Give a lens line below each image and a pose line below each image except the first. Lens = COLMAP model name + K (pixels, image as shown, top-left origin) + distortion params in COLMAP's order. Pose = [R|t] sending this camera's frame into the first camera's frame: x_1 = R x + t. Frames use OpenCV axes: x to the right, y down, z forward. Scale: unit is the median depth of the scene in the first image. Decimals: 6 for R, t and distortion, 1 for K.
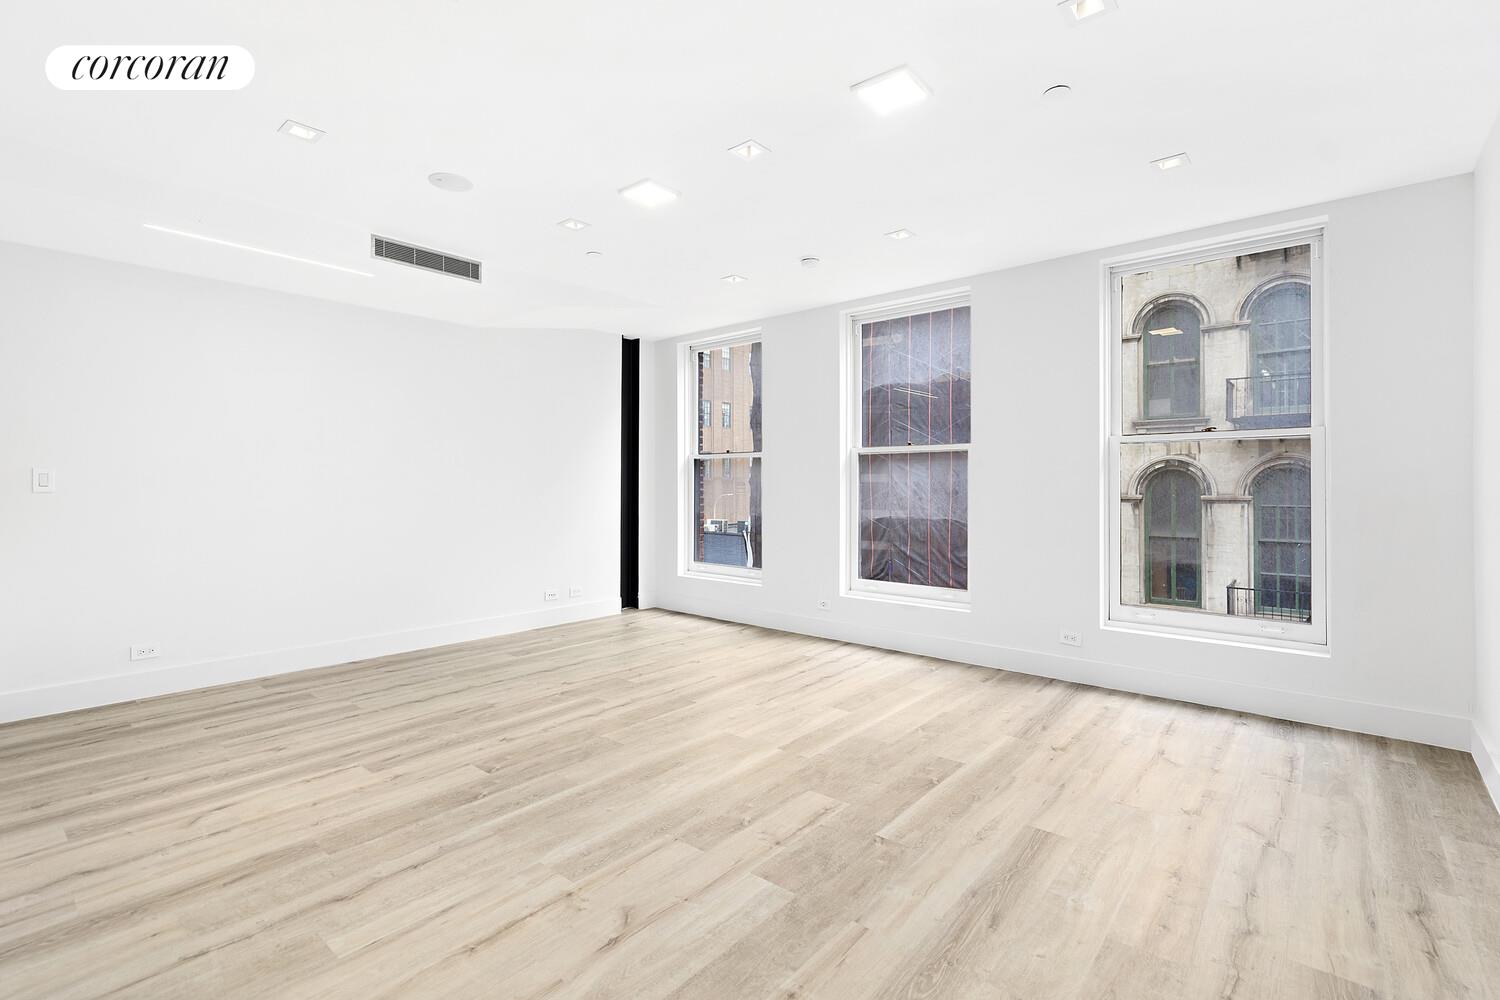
lens RADIAL K [[681.5, 0, 750.3], [0, 681.5, 491.8], [0, 0, 1]] dist [0.000616, 0.000049]
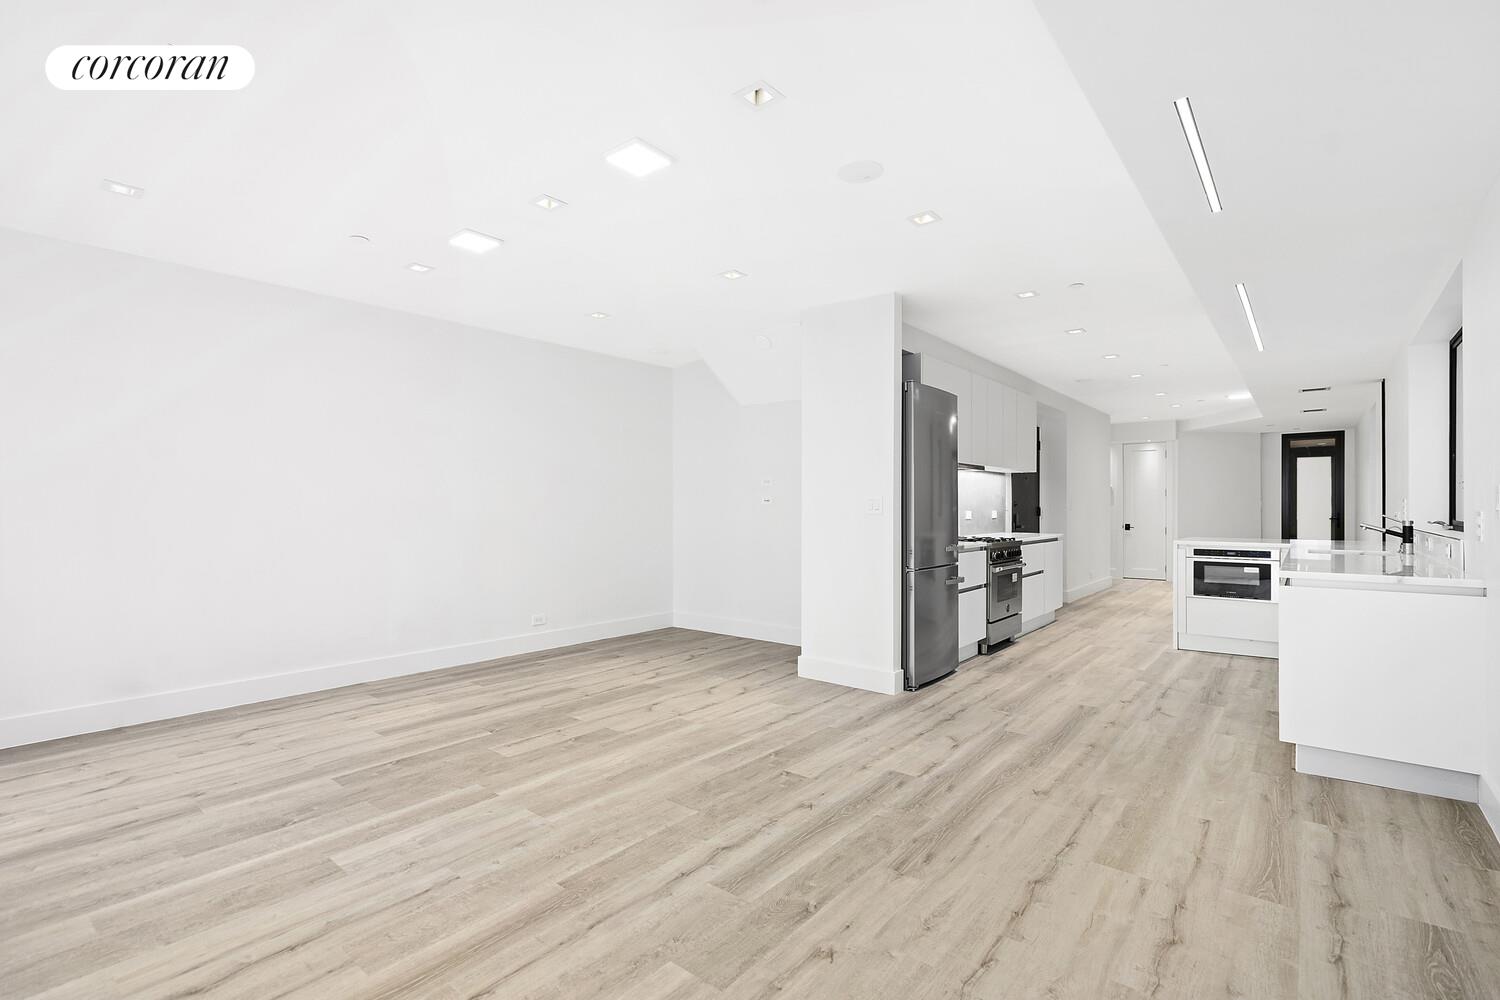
lens RADIAL K [[681.5, 0, 749.9], [0, 681.5, 501.1], [0, 0, 1]] dist [0.000616, 0.000049]
pose [[-0.999901, 0.000046, -0.014060, -0.319341], [-0.000002, 0.999994, 0.003401, -0.025616], [0.014060, 0.003400, -0.999895, 2.155785]]
